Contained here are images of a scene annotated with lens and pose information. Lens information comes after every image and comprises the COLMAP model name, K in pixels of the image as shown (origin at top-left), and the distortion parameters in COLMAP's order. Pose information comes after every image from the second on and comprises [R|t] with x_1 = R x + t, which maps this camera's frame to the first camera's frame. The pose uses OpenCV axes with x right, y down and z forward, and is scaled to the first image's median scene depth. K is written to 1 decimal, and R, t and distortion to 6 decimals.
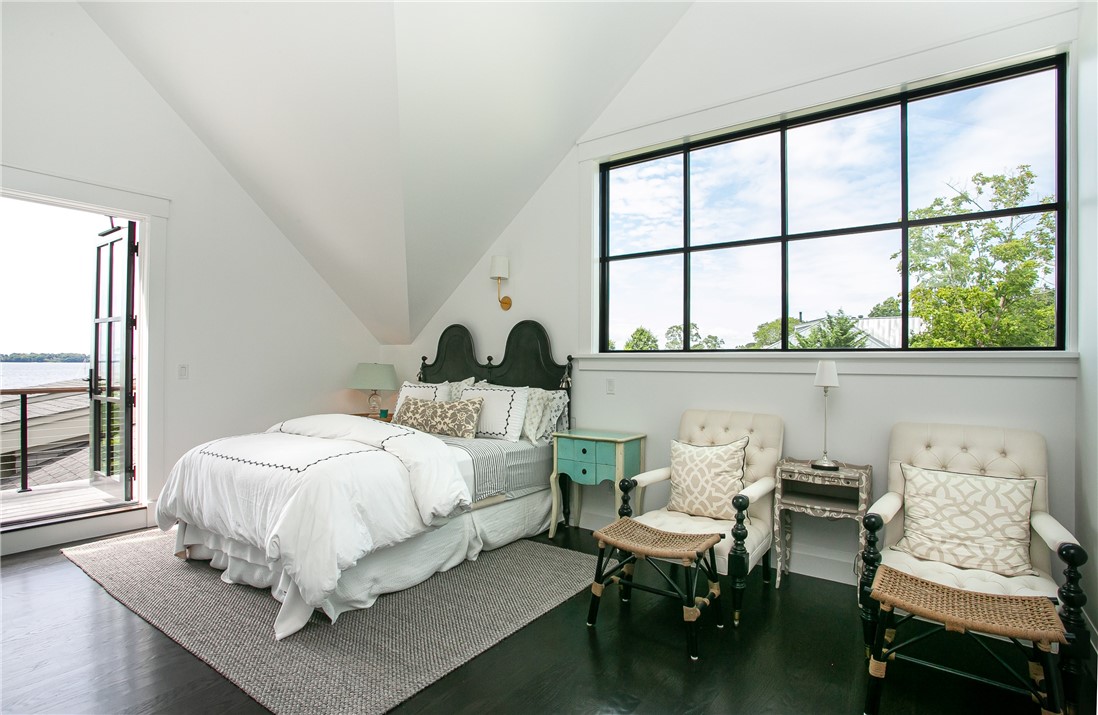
lens RADIAL K [[553.6, 0, 549.0], [0, 553.6, 357.5], [0, 0, 1]] dist [0.001435, 0.000465]
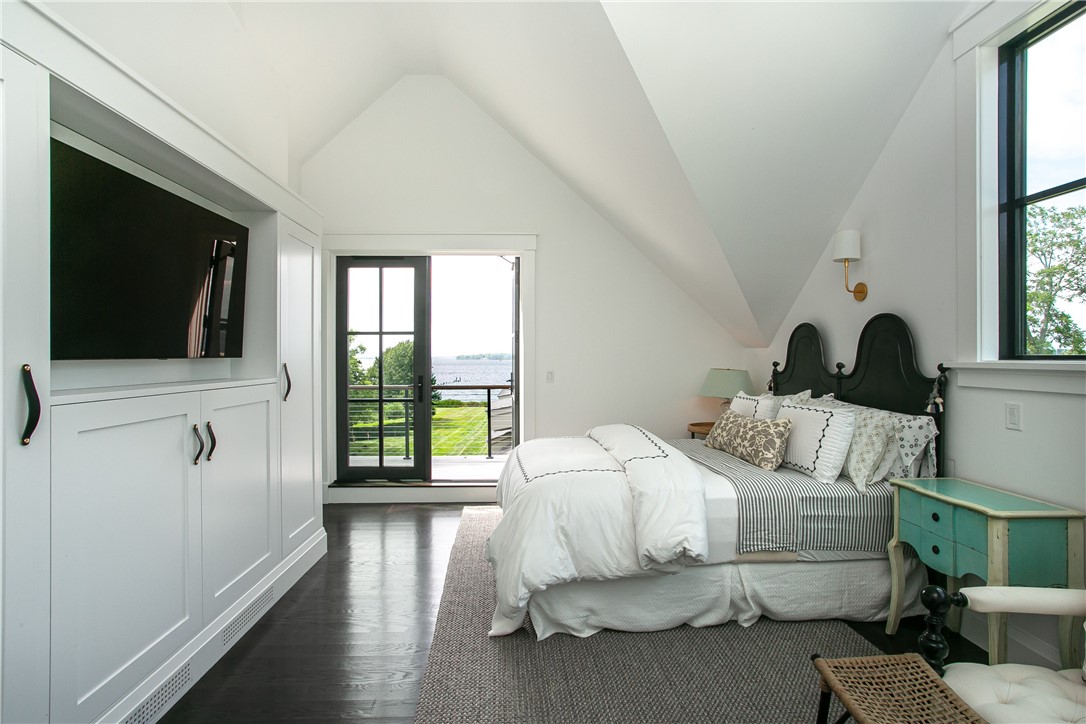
lens RADIAL K [[528.6, 0, 549.1], [0, 528.6, 355.4], [0, 0, 1]] dist [0.012360, 0.000849]
pose [[0.646074, -0.014281, -0.763141, 0.236517], [0.017982, 0.999832, -0.003487, -0.021126], [0.763063, -0.011470, 0.646222, 0.260854]]
